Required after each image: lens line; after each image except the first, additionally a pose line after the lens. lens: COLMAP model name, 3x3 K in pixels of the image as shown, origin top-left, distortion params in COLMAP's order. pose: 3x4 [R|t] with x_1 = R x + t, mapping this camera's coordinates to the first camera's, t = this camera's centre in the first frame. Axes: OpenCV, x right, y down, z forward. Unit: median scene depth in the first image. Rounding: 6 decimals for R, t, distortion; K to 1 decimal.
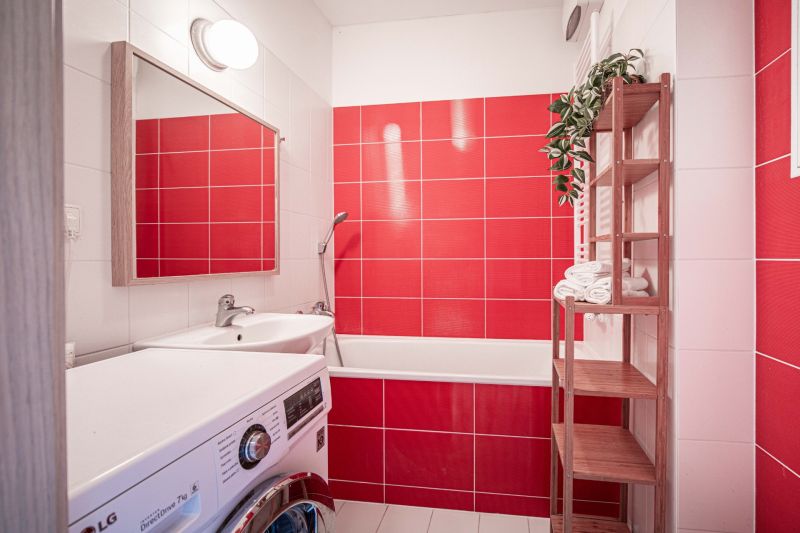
lens RADIAL K [[351.5, 0, 452.7], [0, 351.5, 259.2], [0, 0, 1]] dist [-0.004247, -0.000769]
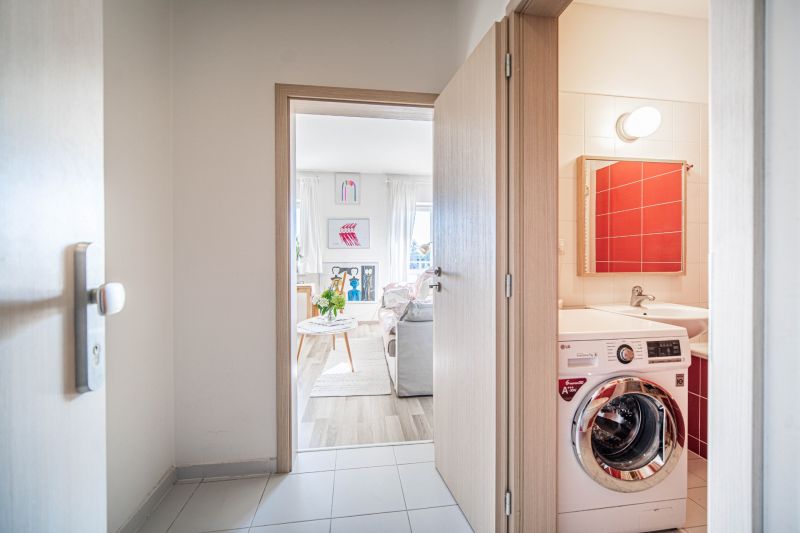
lens RADIAL K [[324.1, 0, 399.1], [0, 324.1, 260.9], [0, 0, 1]] dist [-0.001137, -0.000198]
pose [[0.267790, 0.010023, -0.963425, 0.732465], [-0.003602, 0.999949, 0.009401, -0.032899], [0.963471, 0.000953, 0.267813, -0.650218]]
